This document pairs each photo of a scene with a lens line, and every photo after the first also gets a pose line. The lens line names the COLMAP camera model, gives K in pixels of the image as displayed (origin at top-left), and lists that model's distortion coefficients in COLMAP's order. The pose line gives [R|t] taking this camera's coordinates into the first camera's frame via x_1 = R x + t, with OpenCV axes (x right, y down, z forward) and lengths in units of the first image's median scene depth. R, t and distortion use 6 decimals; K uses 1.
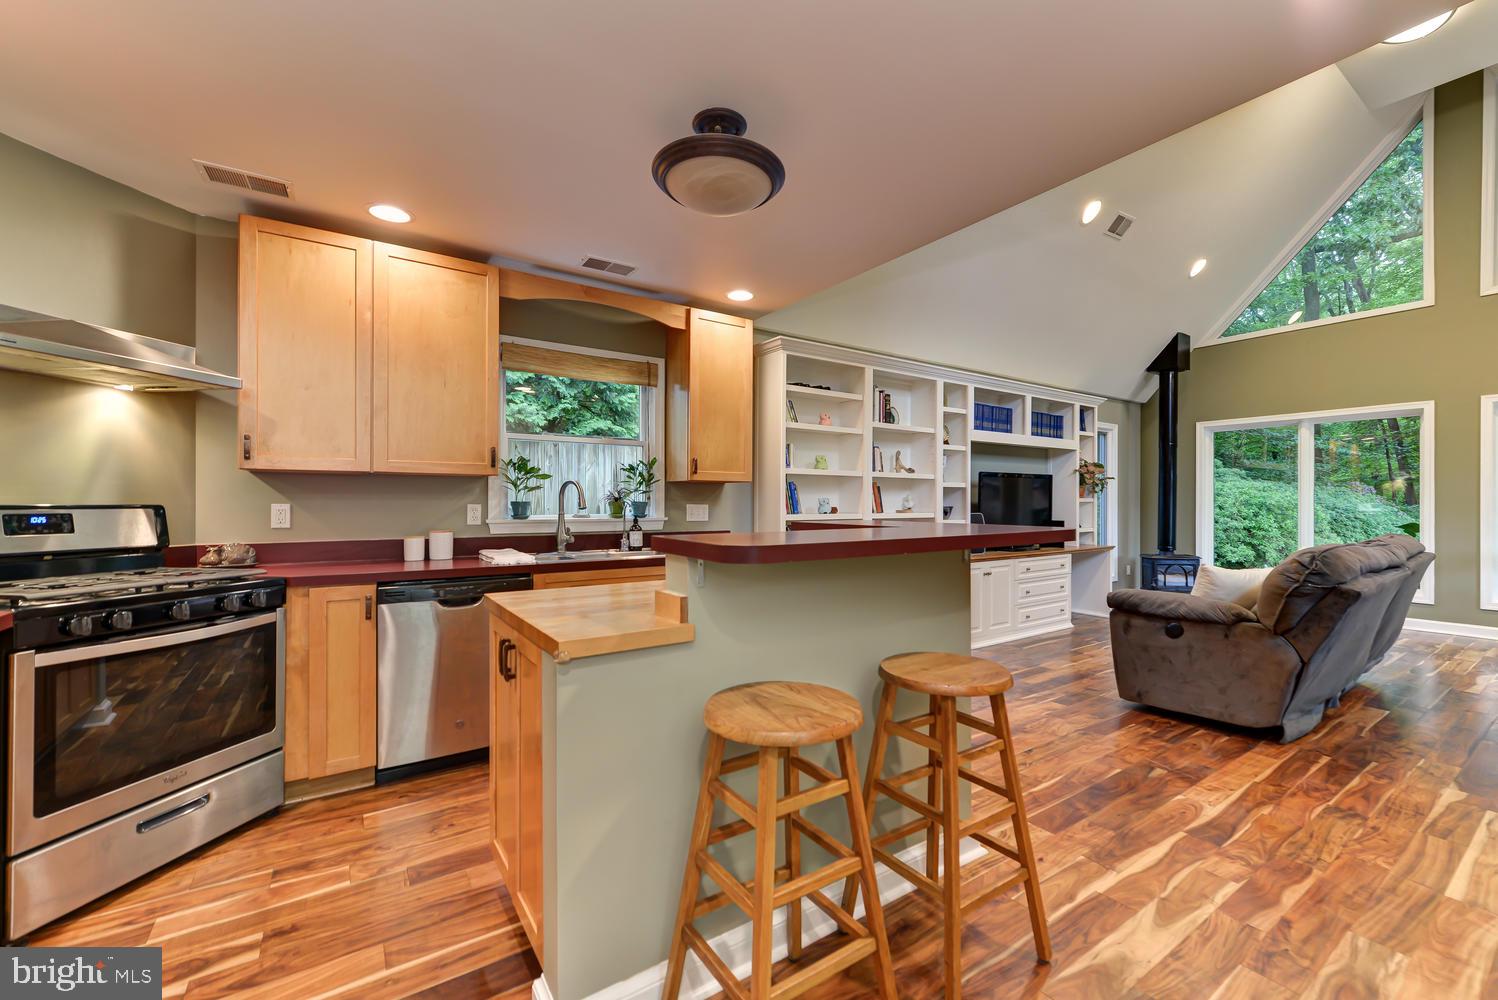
lens RADIAL K [[603.7, 0, 747.1], [0, 603.7, 500.1], [0, 0, 1]] dist [-0.005986, 0.000841]
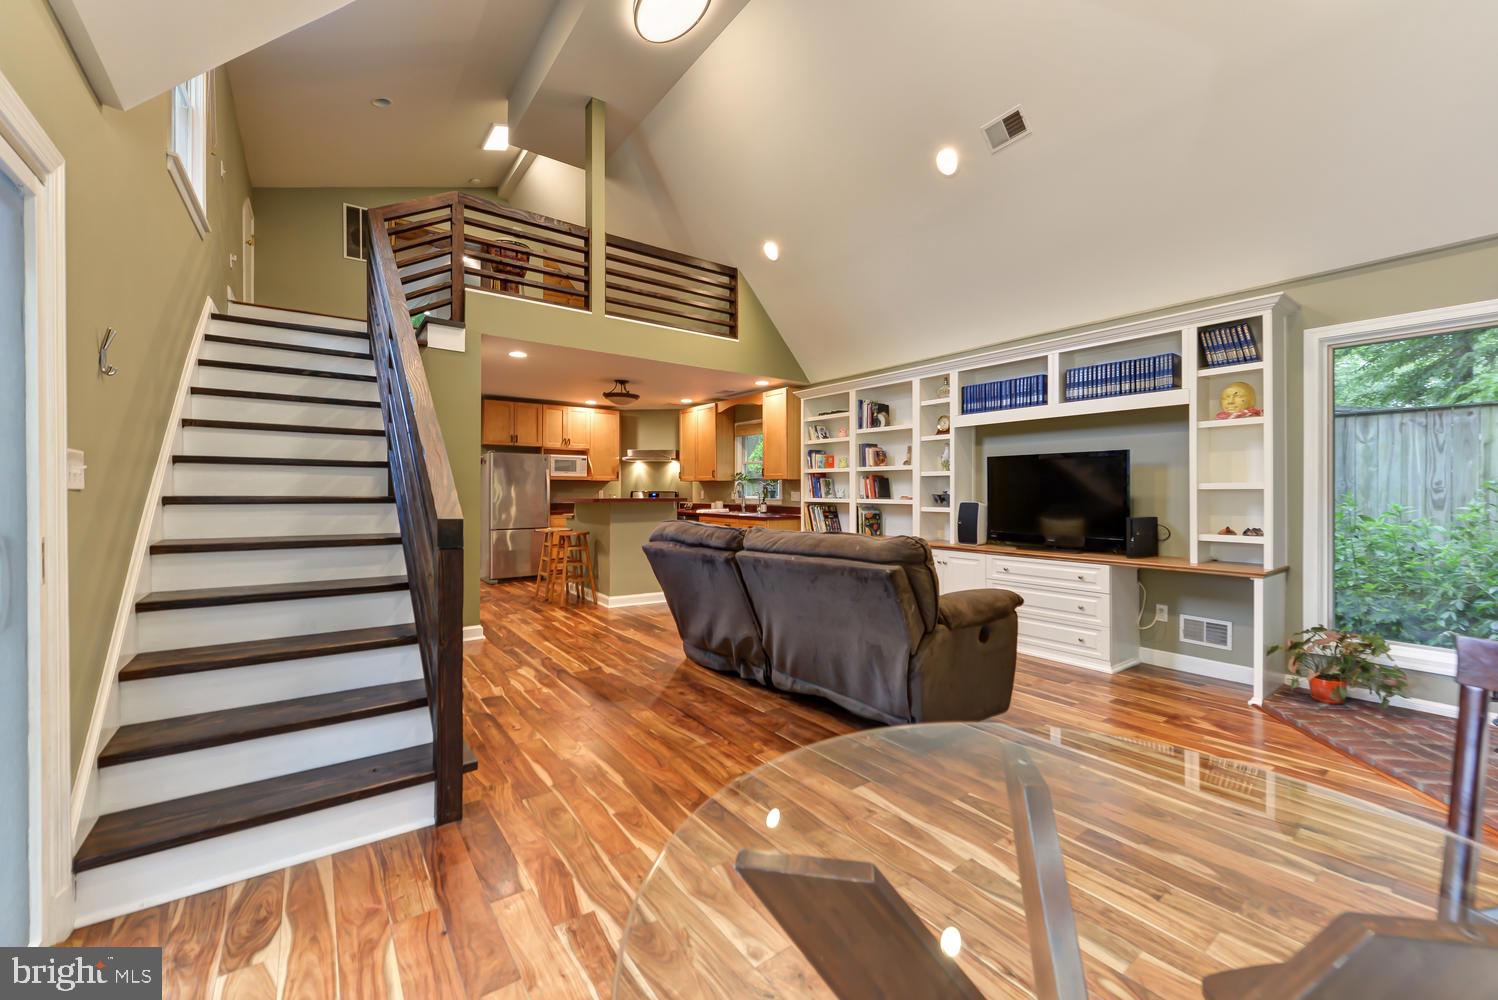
lens RADIAL K [[603.7, 0, 761.4], [0, 603.7, 490.3], [0, 0, 1]] dist [-0.005986, 0.000841]
pose [[0.046461, -0.000925, -0.998920, 1.272402], [0.002729, 0.999996, -0.000799, 0.003098], [0.998916, -0.002689, 0.046463, 0.602591]]
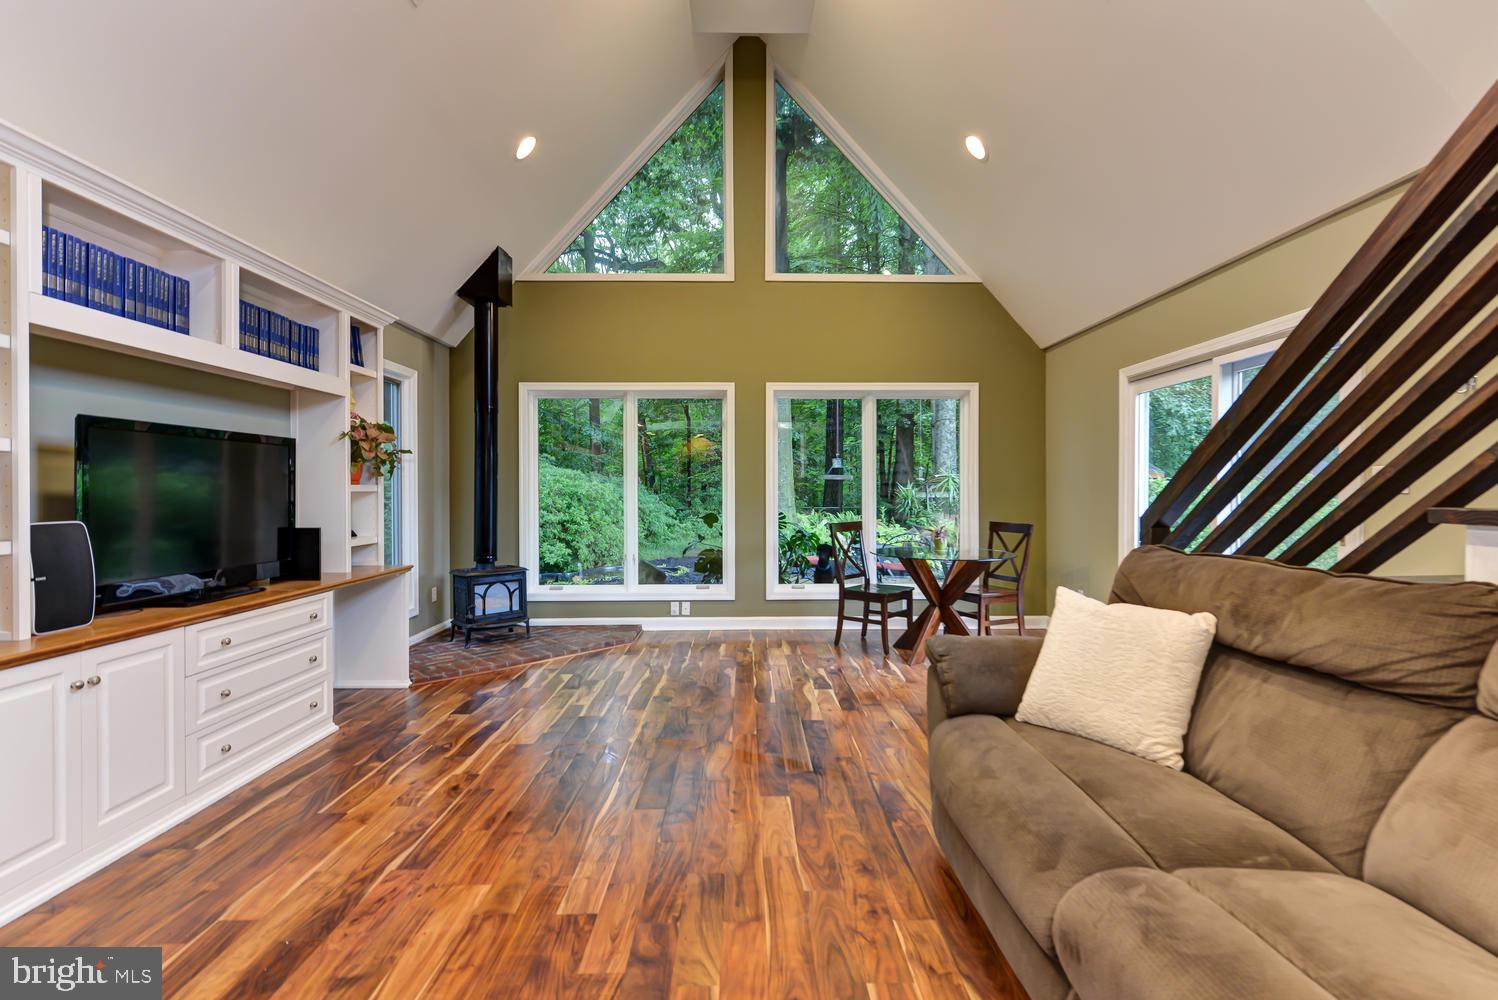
lens RADIAL K [[715.6, 0, 744.1], [0, 715.6, 496.2], [0, 0, 1]] dist [0.014367, 0.000780]
pose [[0.562573, -0.008399, 0.826705, 0.237340], [0.001698, 0.999958, 0.009004, 0.001845], [-0.826746, -0.003662, 0.562563, 0.375778]]
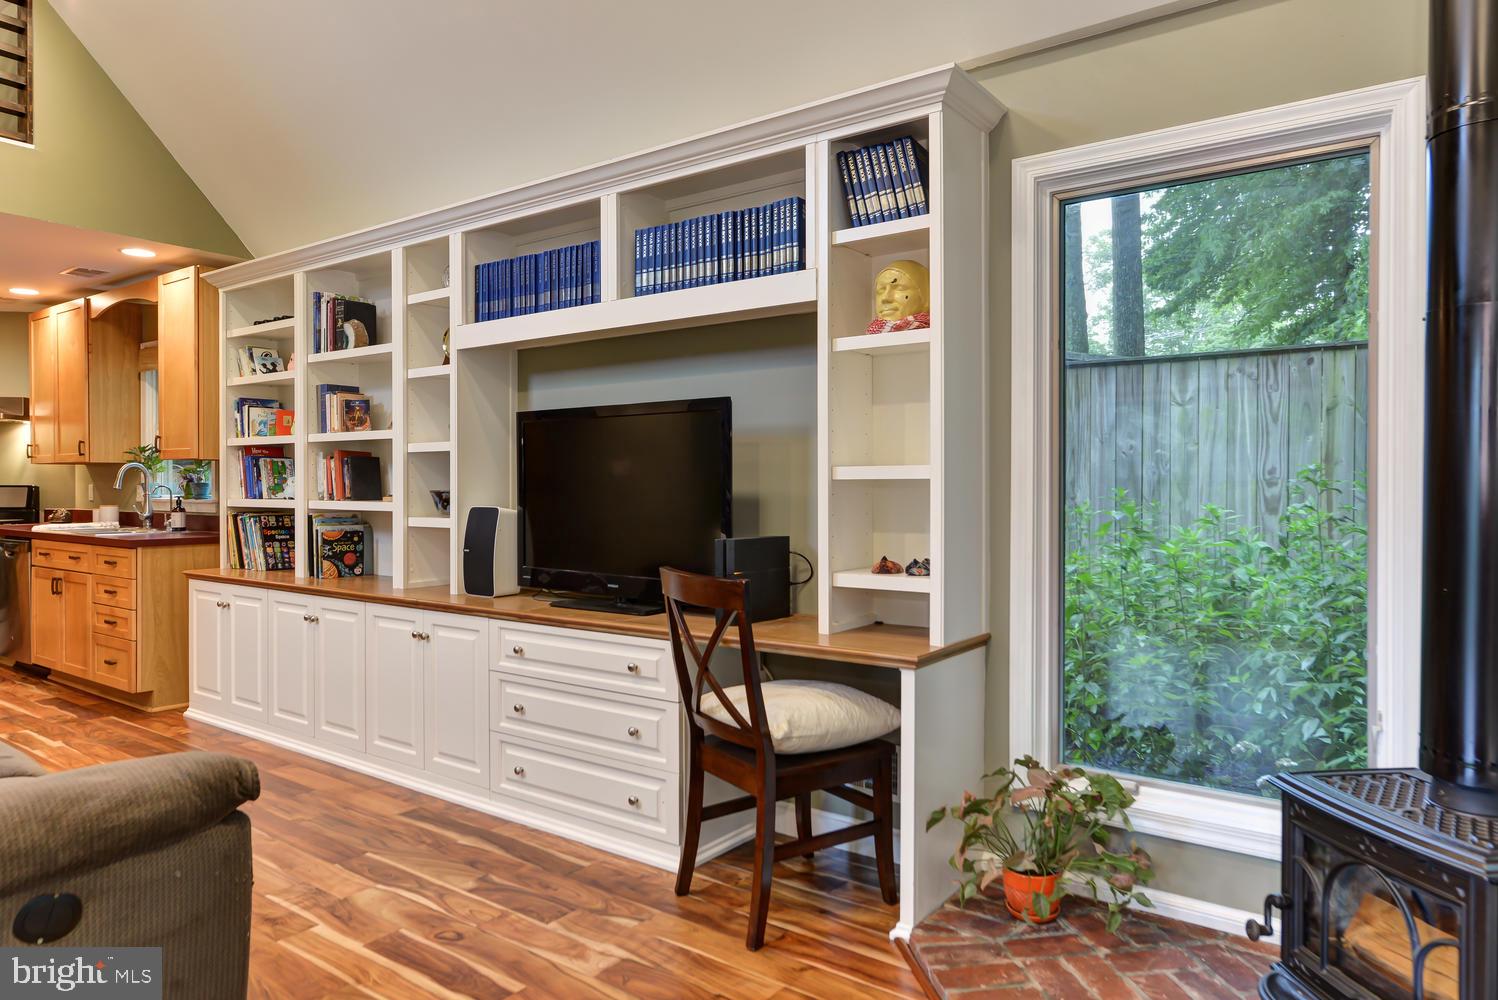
lens RADIAL K [[944.2, 0, 762.1], [0, 944.2, 490.0], [0, 0, 1]] dist [0.003862, 0.004353]
pose [[0.343060, 0.005144, -0.939299, 1.081736], [0.003256, 0.999972, 0.006666, 0.004932], [0.939308, -0.005345, 0.343034, 0.920957]]
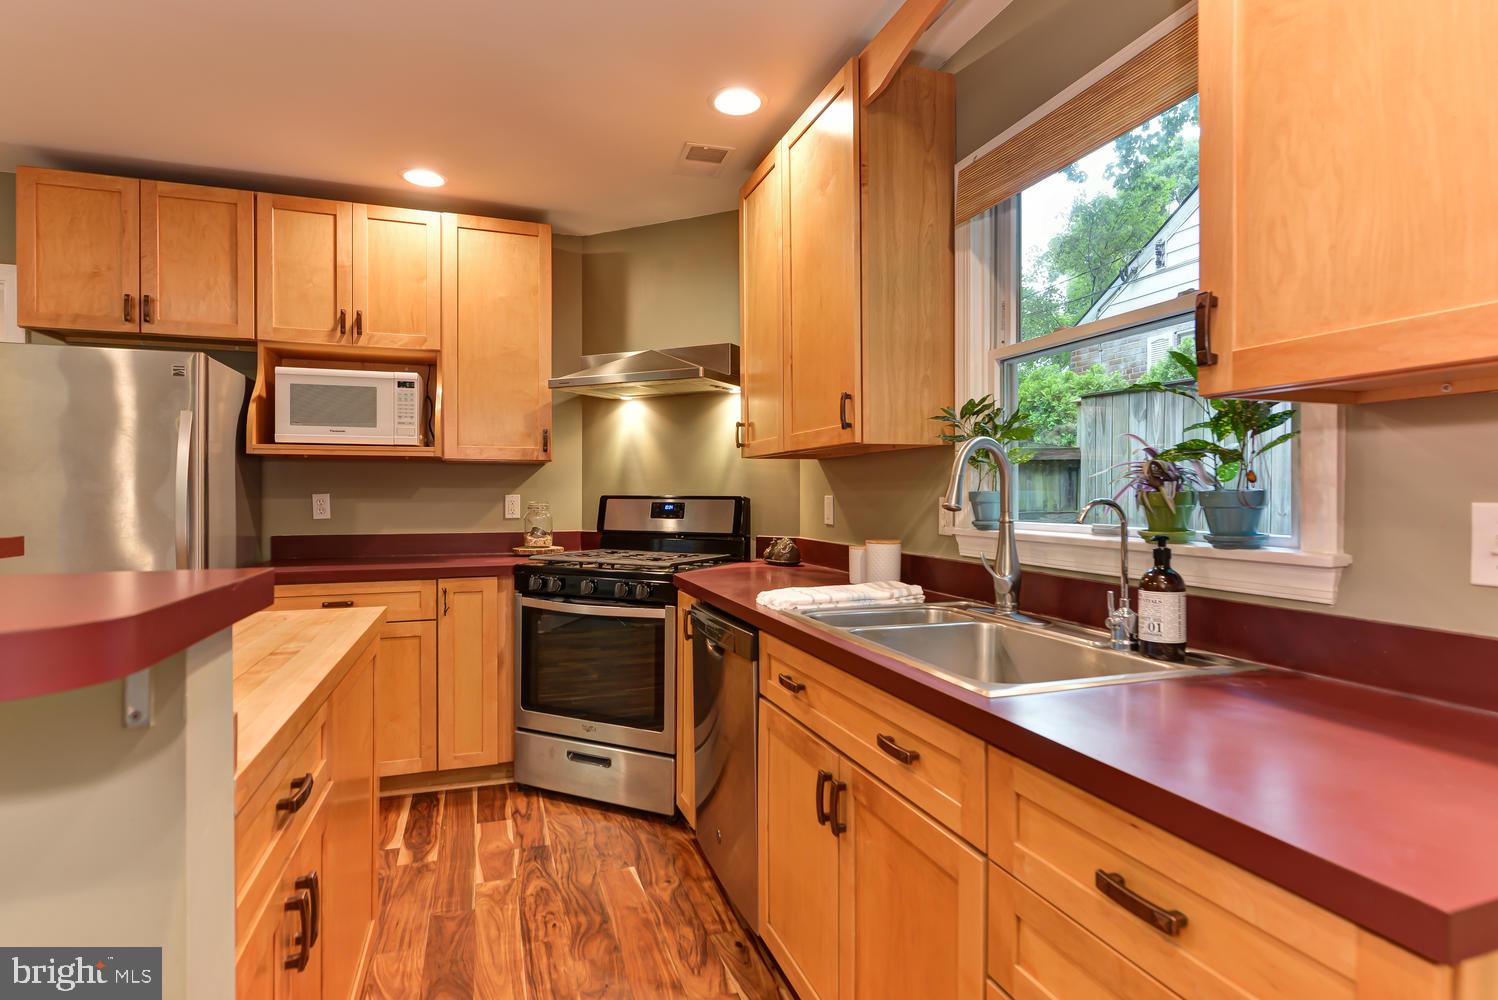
lens RADIAL K [[784.4, 0, 760.9], [0, 784.4, 492.1], [0, 0, 1]] dist [-0.005648, 0.001500]
pose [[-0.245321, -0.001155, -0.969441, 0.159113], [0.005408, 0.999982, -0.002560, 0.002246], [0.969427, -0.005871, -0.245311, 0.608135]]
